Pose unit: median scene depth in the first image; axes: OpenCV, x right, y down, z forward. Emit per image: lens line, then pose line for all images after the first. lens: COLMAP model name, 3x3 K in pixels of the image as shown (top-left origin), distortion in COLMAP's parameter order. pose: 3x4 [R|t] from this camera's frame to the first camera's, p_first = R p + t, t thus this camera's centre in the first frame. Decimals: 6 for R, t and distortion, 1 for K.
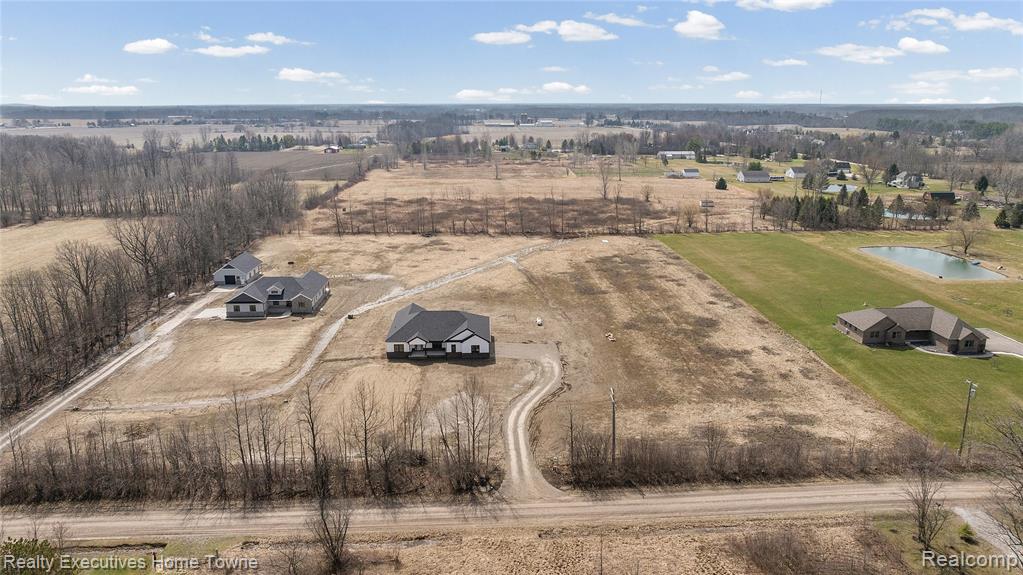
lens RADIAL K [[725.3, 0, 512.4], [0, 725.3, 269.9], [0, 0, 1]] dist [-0.021901, 0.001920]
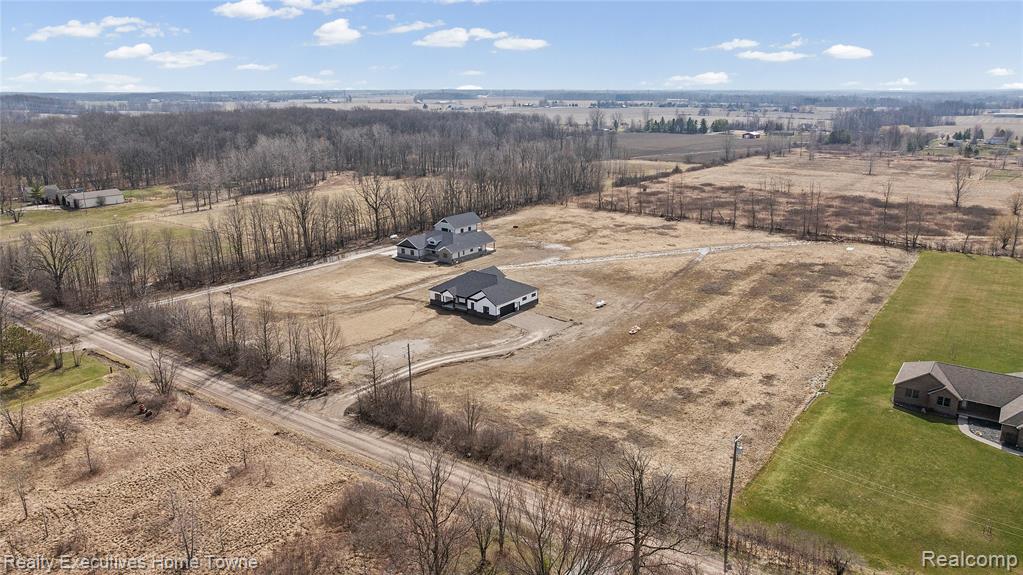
lens RADIAL K [[725.3, 0, 512.4], [0, 725.3, 269.9], [0, 0, 1]] dist [-0.021901, 0.001920]
pose [[0.779955, 0.153368, -0.606752, 0.625553], [-0.141210, 0.987633, 0.068123, -0.031056], [0.609696, 0.032546, 0.791967, 0.146391]]
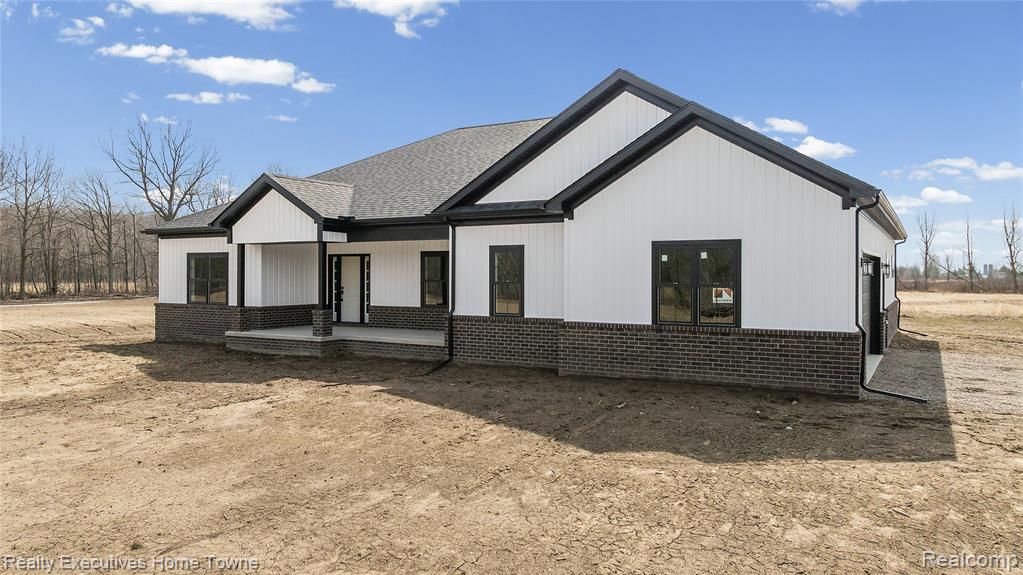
lens RADIAL K [[721.0, 0, 511.5], [0, 721.0, 287.5], [0, 0, 1]] dist [0.005309, 0.002320]
pose [[0.844508, 0.014786, -0.535339, -0.021406], [-0.125938, 0.977069, -0.171684, 0.125456], [0.520524, 0.212409, 0.827005, 0.892764]]
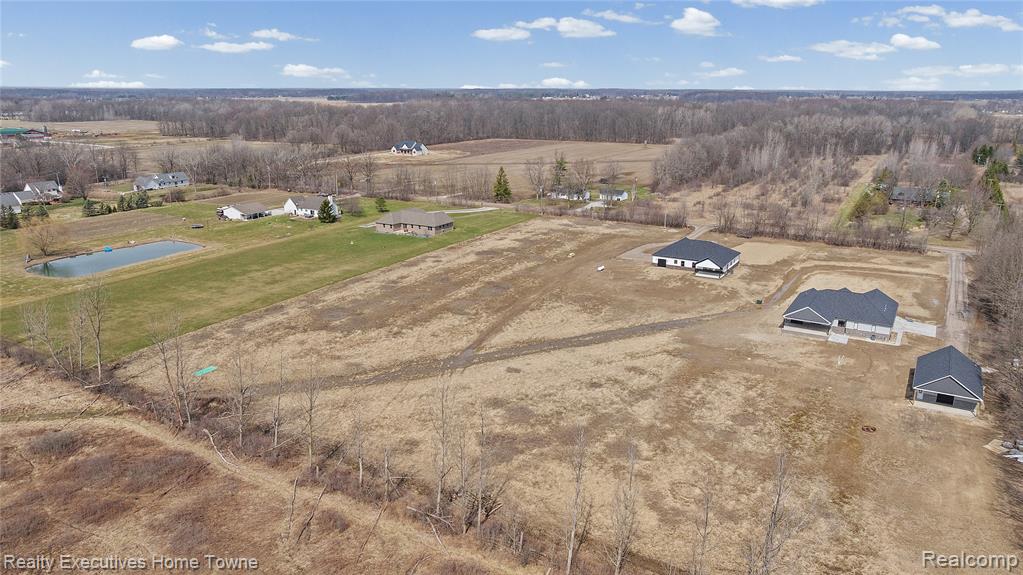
lens RADIAL K [[725.3, 0, 512.4], [0, 725.3, 269.9], [0, 0, 1]] dist [-0.021901, 0.001920]
pose [[-0.836055, -0.133641, 0.532121, -0.549331], [0.125553, 0.897539, 0.422682, -0.519440], [-0.534087, 0.420195, -0.733613, 2.251083]]
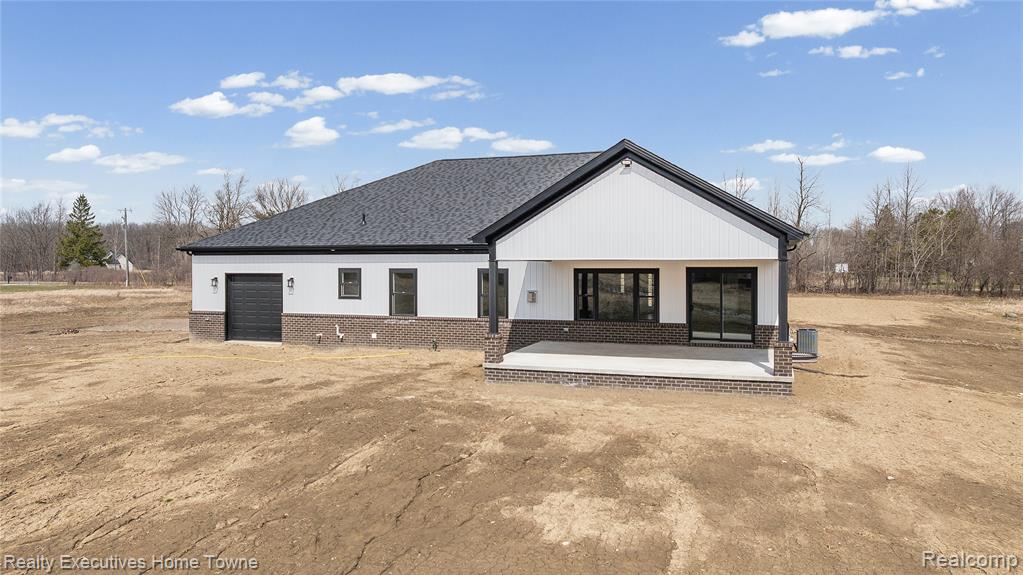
lens RADIAL K [[731.8, 0, 537.8], [0, 731.8, 263.0], [0, 0, 1]] dist [-0.017390, 0.002936]
pose [[-0.946314, 0.008254, 0.323142, -0.175717], [0.093509, 0.963923, 0.249216, 0.036893], [-0.309427, 0.266053, -0.912946, 1.223681]]
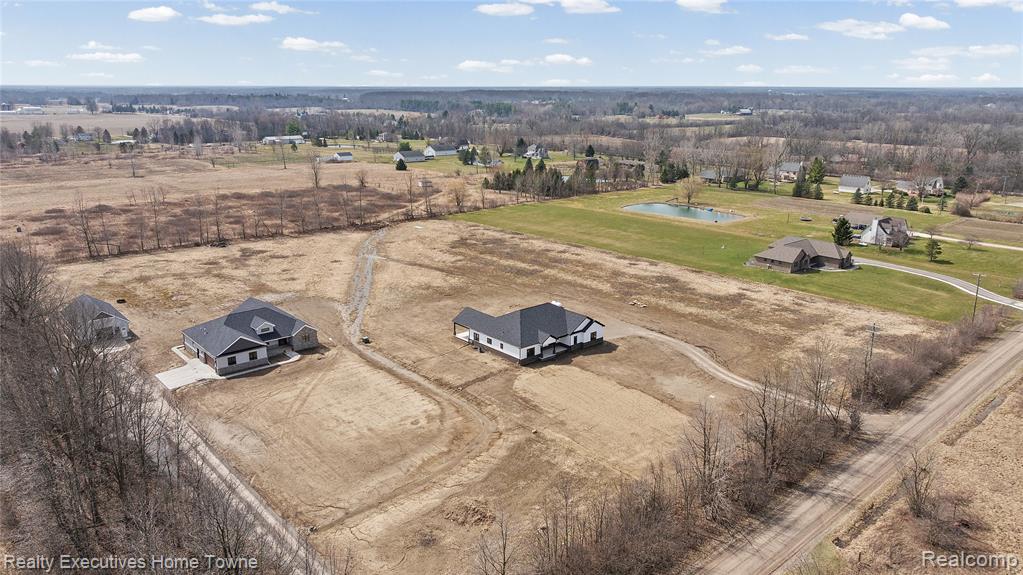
lens RADIAL K [[737.2, 0, 511.5], [0, 737.2, 287.5], [0, 0, 1]] dist [-0.012872, -0.001034]
pose [[0.777008, -0.161430, 0.608440, -0.708334], [0.136635, 0.986766, 0.087316, -0.054372], [-0.614483, 0.015289, 0.788782, 0.284036]]
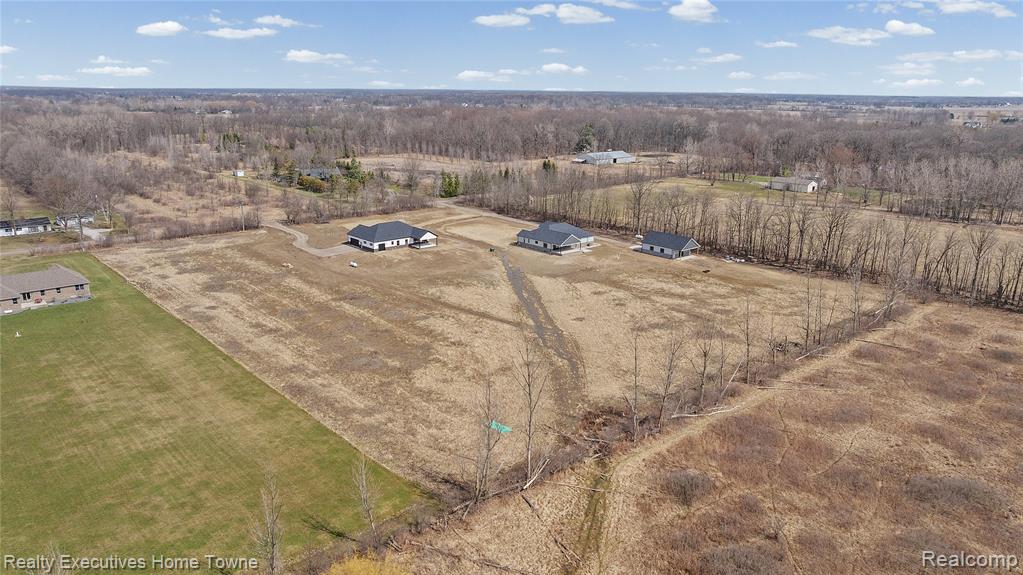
lens RADIAL K [[715.7, 0, 511.8], [0, 715.7, 313.8], [0, 0, 1]] dist [-0.026515, -0.001800]
pose [[-0.779553, 0.184759, -0.598465, 0.655670], [-0.149377, 0.873087, 0.464118, -0.530115], [0.608262, 0.451202, -0.653019, 2.295367]]
